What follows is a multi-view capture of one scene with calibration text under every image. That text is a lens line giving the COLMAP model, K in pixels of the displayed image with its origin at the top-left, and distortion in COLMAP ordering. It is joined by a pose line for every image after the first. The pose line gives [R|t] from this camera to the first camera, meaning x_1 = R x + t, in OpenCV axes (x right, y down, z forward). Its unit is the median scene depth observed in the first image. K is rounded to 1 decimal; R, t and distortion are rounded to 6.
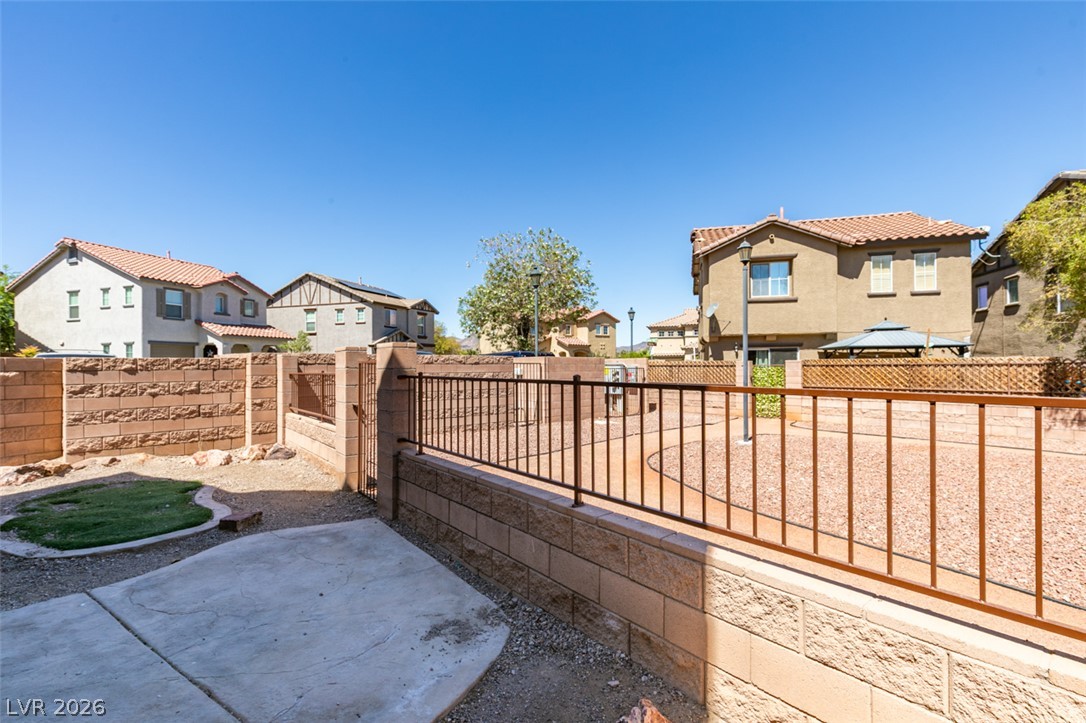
lens RADIAL K [[483.9, 0, 541.9], [0, 483.9, 363.8], [0, 0, 1]] dist [0.003678, -0.000182]
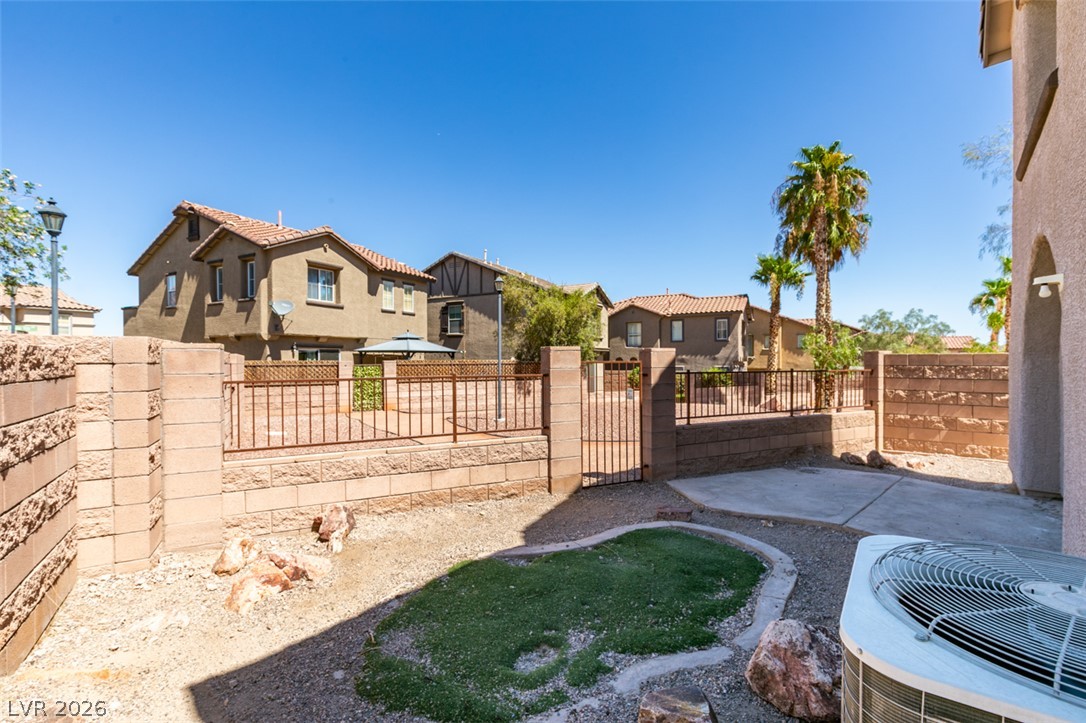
lens RADIAL K [[483.9, 0, 542.2], [0, 483.9, 363.2], [0, 0, 1]] dist [0.003678, -0.000182]
pose [[0.221463, 0.000091, 0.975169, -0.478537], [0.000335, 1.000000, -0.000170, -0.000875], [-0.975169, 0.000364, 0.221463, 0.293370]]
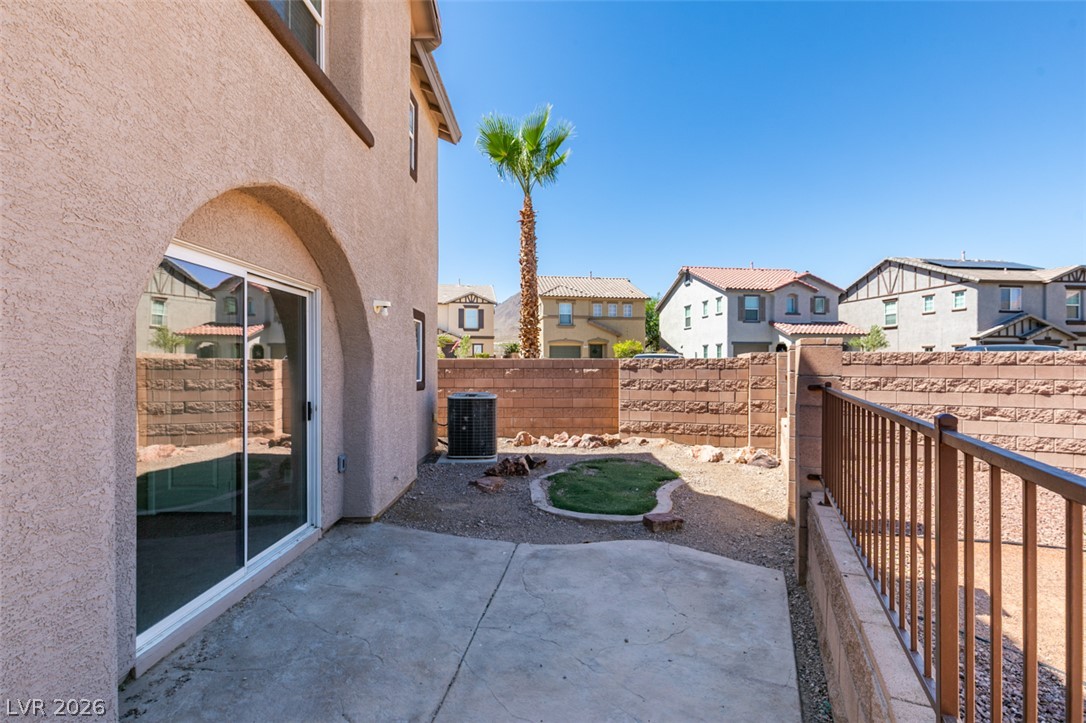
lens RADIAL K [[483.9, 0, 542.8], [0, 483.9, 364.0], [0, 0, 1]] dist [0.003678, -0.000182]
pose [[0.449801, 0.007800, -0.893095, 0.044385], [-0.002173, 0.999968, 0.007639, -0.003187], [0.893126, -0.001495, 0.449804, 0.091014]]
